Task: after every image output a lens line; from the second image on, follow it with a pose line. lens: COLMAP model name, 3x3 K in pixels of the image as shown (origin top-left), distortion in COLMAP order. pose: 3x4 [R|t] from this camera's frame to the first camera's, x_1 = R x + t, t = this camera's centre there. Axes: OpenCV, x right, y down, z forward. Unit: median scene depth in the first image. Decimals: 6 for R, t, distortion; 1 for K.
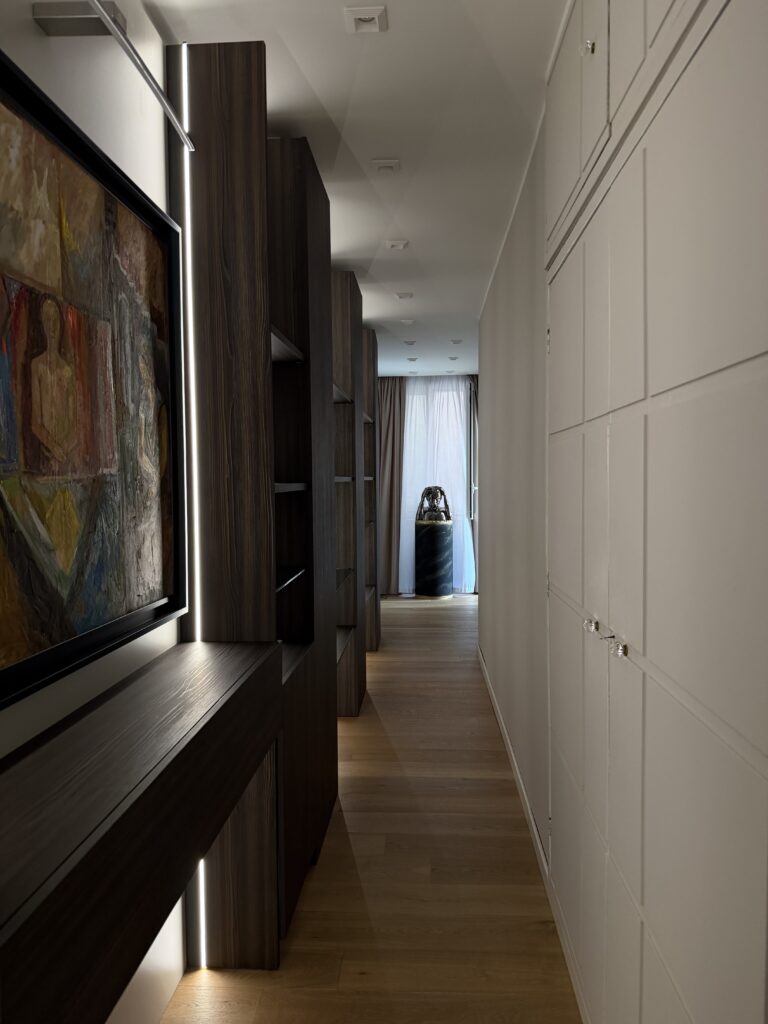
lens RADIAL K [[729.3, 0, 390.0], [0, 729.3, 517.3], [0, 0, 1]] dist [0.052694, -0.077014]
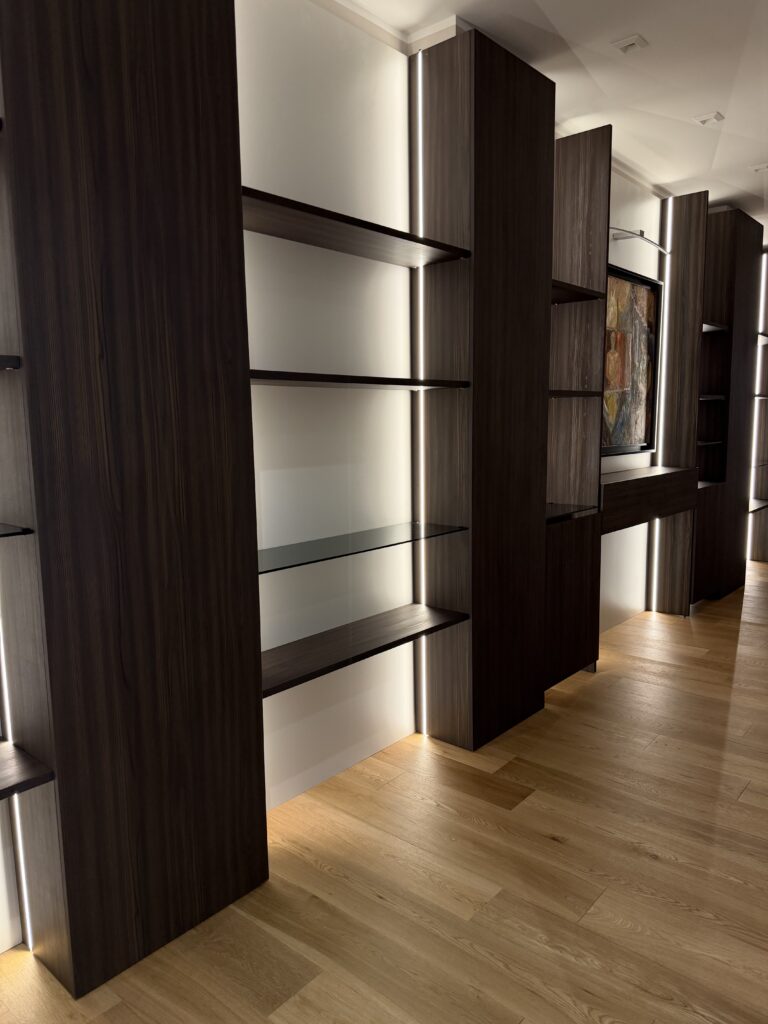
lens RADIAL K [[729.3, 0, 367.5], [0, 729.3, 526.3], [0, 0, 1]] dist [0.052694, -0.077014]
pose [[0.781960, 0.082987, -0.617780, 0.491486], [-0.022217, 0.994179, 0.105429, 0.147958], [0.622933, -0.068716, 0.779251, -1.469207]]
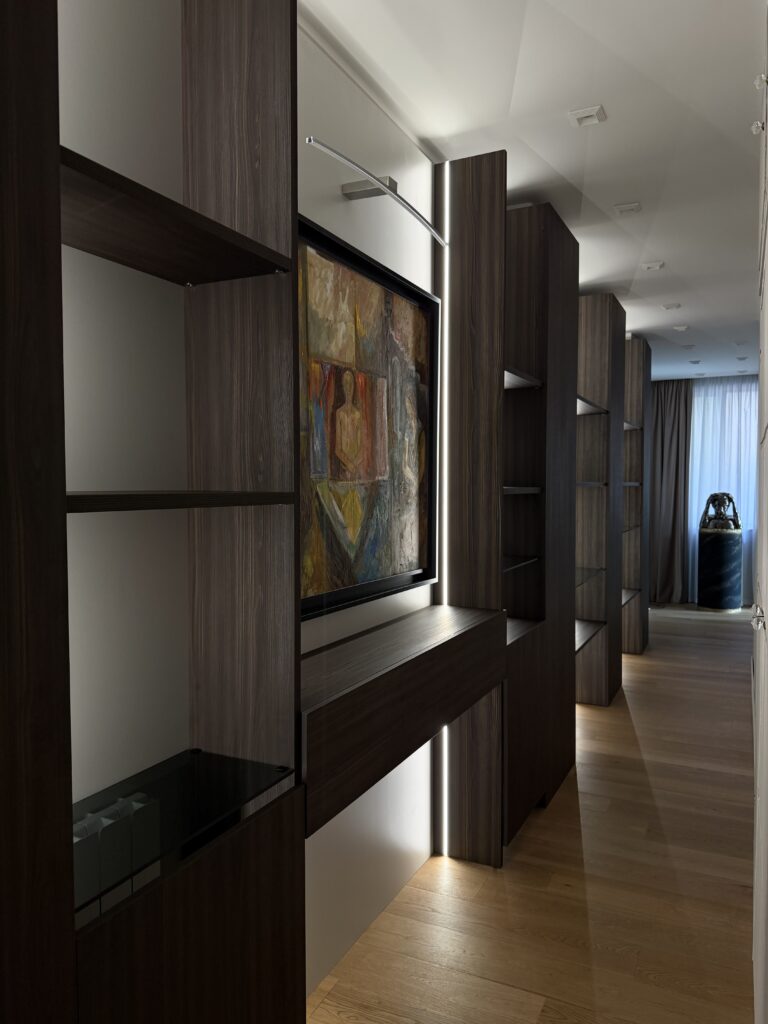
lens RADIAL K [[729.3, 0, 358.6], [0, 729.3, 518.9], [0, 0, 1]] dist [0.052694, -0.077014]
pose [[0.905838, 0.024040, -0.422942, 0.168331], [-0.026544, 0.999648, -0.000030, 0.017771], [0.422793, 0.011254, 0.906157, -0.301452]]
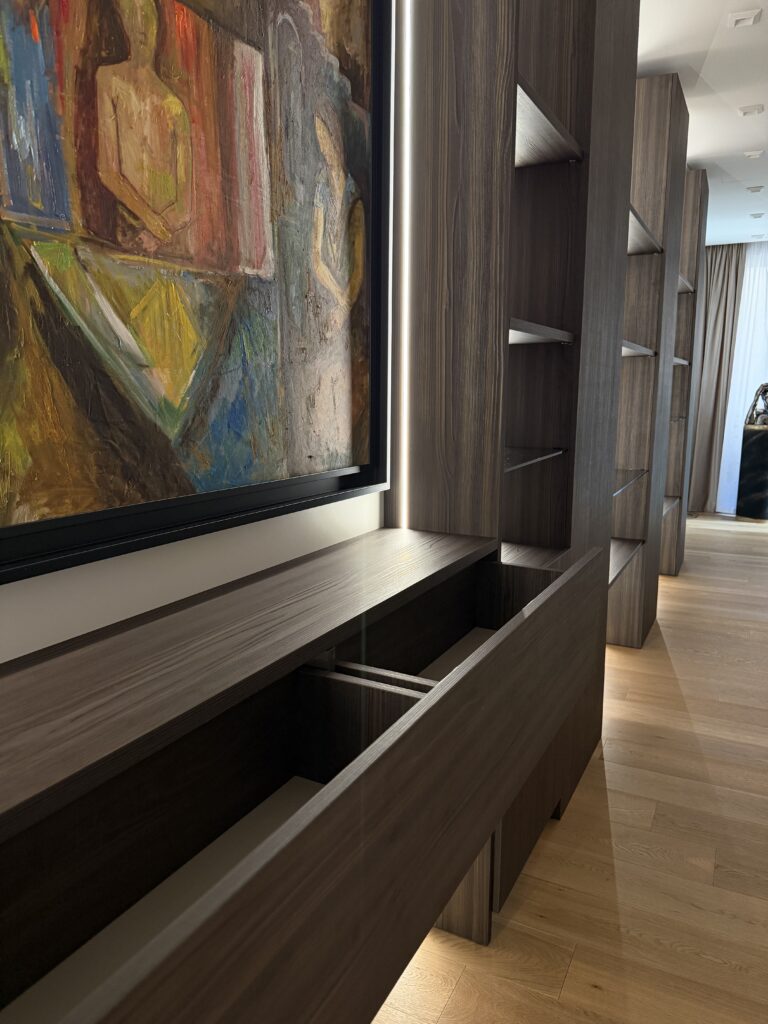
lens RADIAL K [[729.3, 0, 375.2], [0, 729.3, 516.9], [0, 0, 1]] dist [0.052694, -0.077014]
pose [[0.908026, 0.079743, -0.411254, 0.031065], [-0.030072, 0.991590, 0.125874, 0.065900], [0.417833, -0.101930, 0.902788, 0.312496]]
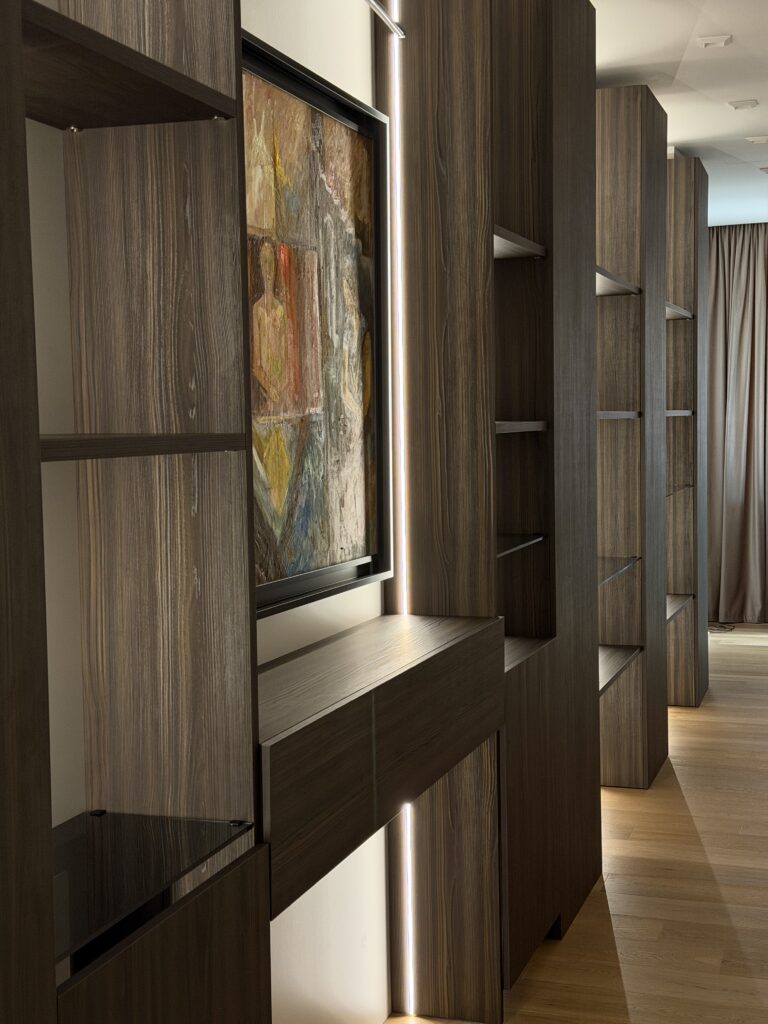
lens RADIAL K [[1451.3, 0, 343.3], [0, 1451.3, 542.1], [0, 0, 1]] dist [0.090126, 0.000000]
pose [[0.955632, 0.012721, -0.294289, 0.168592], [-0.002917, 0.999427, 0.033730, 0.035843], [0.294549, -0.031375, 0.955121, -0.643763]]
